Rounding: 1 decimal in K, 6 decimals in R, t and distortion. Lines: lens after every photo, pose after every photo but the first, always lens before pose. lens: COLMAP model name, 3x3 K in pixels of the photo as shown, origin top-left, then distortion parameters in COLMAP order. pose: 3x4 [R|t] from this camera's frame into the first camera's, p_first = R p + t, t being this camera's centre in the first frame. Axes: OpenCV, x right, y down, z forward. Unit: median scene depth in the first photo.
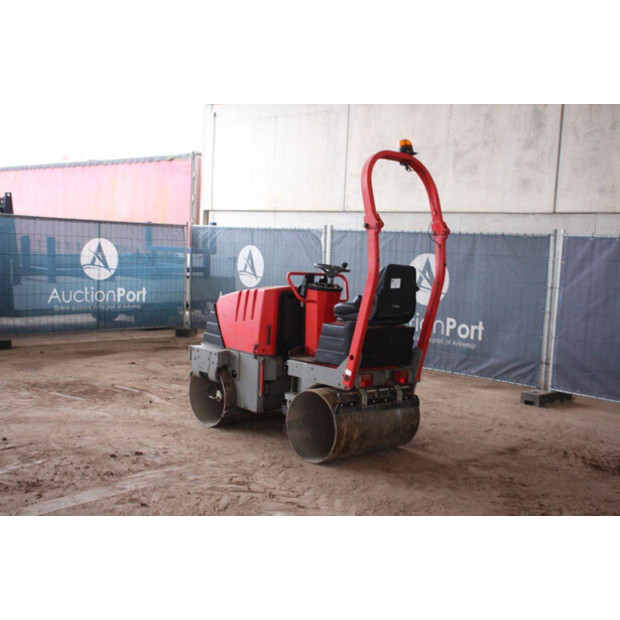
lens RADIAL K [[798.3, 0, 314.4], [0, 798.3, 310.1], [0, 0, 1]] dist [0.045182, 0.000000]
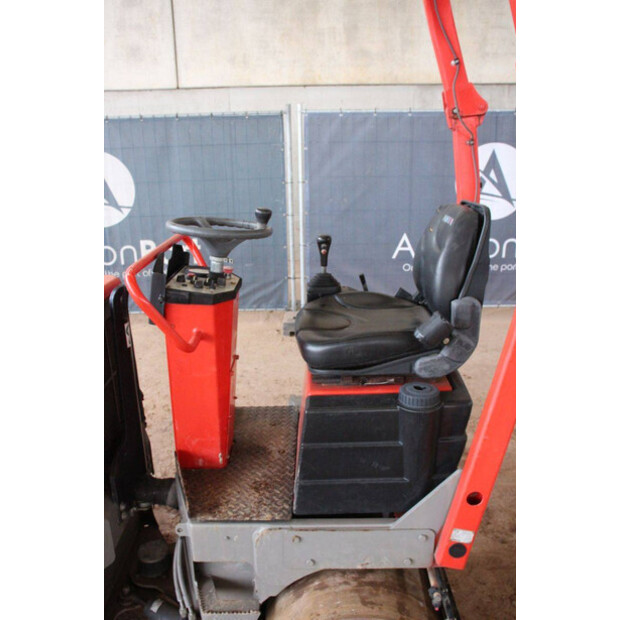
lens RADIAL K [[569.1, 0, 309.7], [0, 569.1, 313.4], [0, 0, 1]] dist [-0.048261, 0.000000]
pose [[0.694976, -0.278650, 0.662844, -0.127651], [0.109662, 0.952147, 0.285290, -0.084915], [-0.710621, -0.125581, 0.692277, 0.796693]]
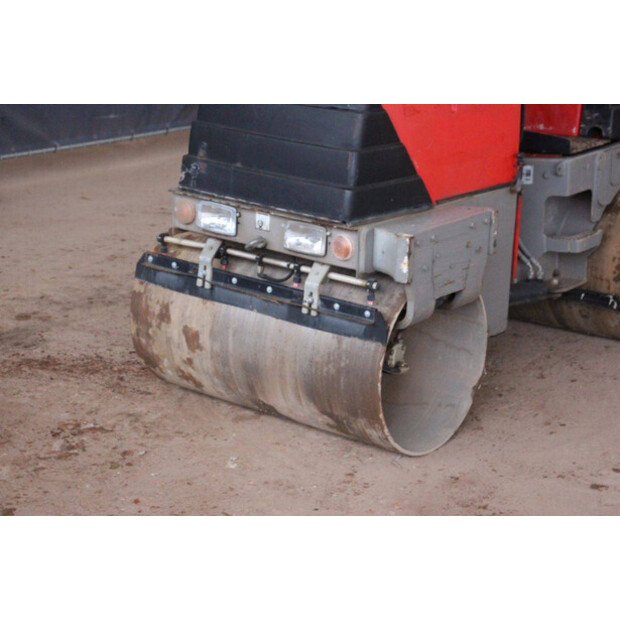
lens RADIAL K [[1469.7, 0, 321.2], [0, 1469.7, 308.3], [0, 0, 1]] dist [0.422232, 0.000000]
pose [[-0.152462, -0.321447, 0.934573, -0.737853], [0.064577, 0.940367, 0.333975, -0.127554], [-0.986197, 0.111270, -0.122613, 1.207514]]
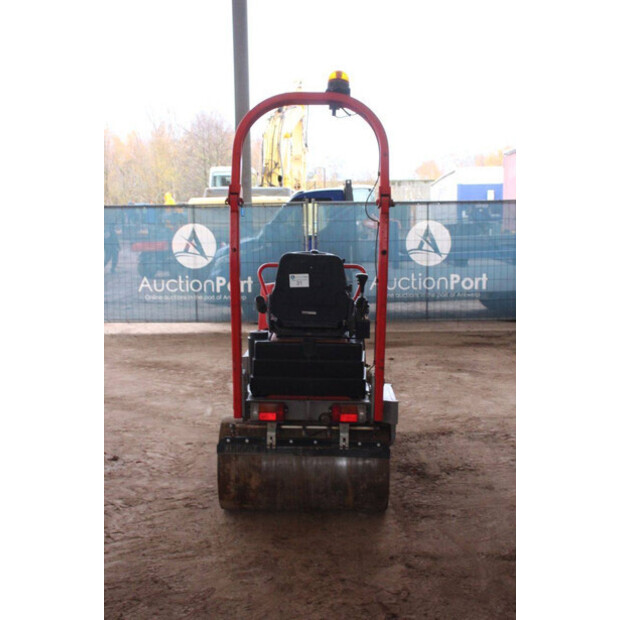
lens RADIAL K [[798.3, 0, 305.0], [0, 798.3, 315.3], [0, 0, 1]] dist [0.045182, 0.000000]
pose [[0.703650, 0.041046, -0.709360, 0.558287], [-0.017755, 0.999034, 0.040196, -0.028725], [0.710325, -0.015689, 0.703699, 0.465131]]
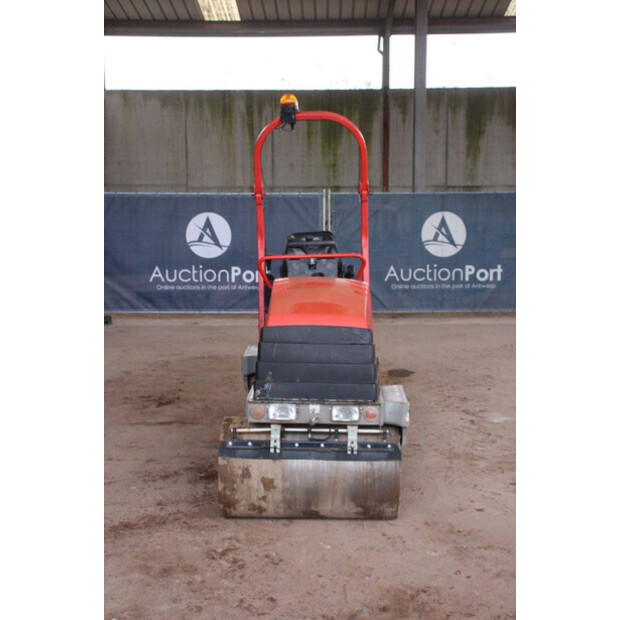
lens RADIAL K [[878.4, 0, 310.8], [0, 878.4, 317.7], [0, 0, 1]] dist [0.088715, 0.000000]
pose [[-0.717773, -0.133549, 0.683350, -0.589237], [0.031389, 0.974229, 0.223366, -0.179016], [-0.695570, 0.181776, -0.695083, 1.630692]]
